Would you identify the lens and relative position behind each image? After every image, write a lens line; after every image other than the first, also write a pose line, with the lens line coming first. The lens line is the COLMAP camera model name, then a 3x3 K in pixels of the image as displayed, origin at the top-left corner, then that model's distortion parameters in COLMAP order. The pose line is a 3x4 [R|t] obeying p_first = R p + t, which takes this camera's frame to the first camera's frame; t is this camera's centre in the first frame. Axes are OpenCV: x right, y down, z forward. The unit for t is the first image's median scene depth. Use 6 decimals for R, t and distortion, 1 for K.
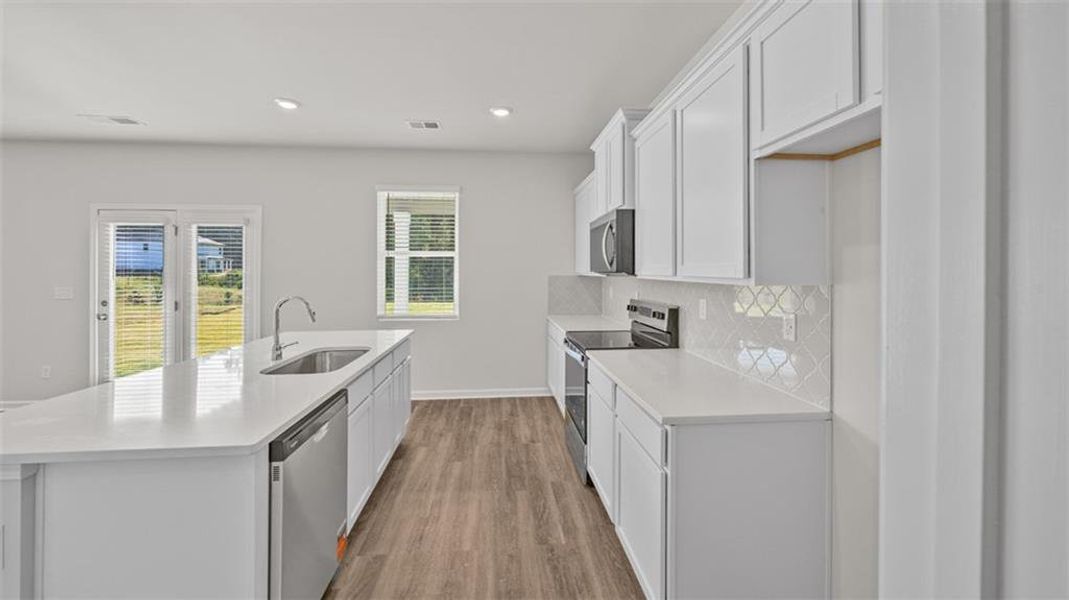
lens RADIAL K [[413.7, 0, 536.2], [0, 413.7, 264.3], [0, 0, 1]] dist [0.000377, 0.000002]
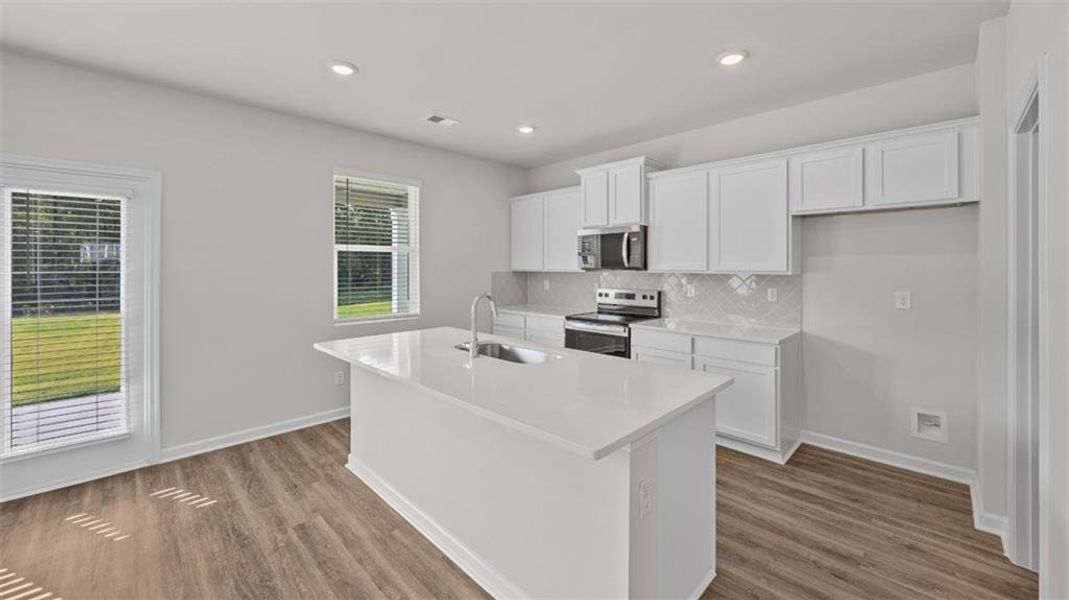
lens RADIAL K [[413.7, 0, 536.2], [0, 413.7, 264.3], [0, 0, 1]] dist [0.000377, 0.000002]
pose [[0.758547, 0.003150, 0.651610, -0.637489], [-0.010305, 0.999921, 0.007162, -0.001576], [-0.651536, -0.012148, 0.758520, 0.082798]]
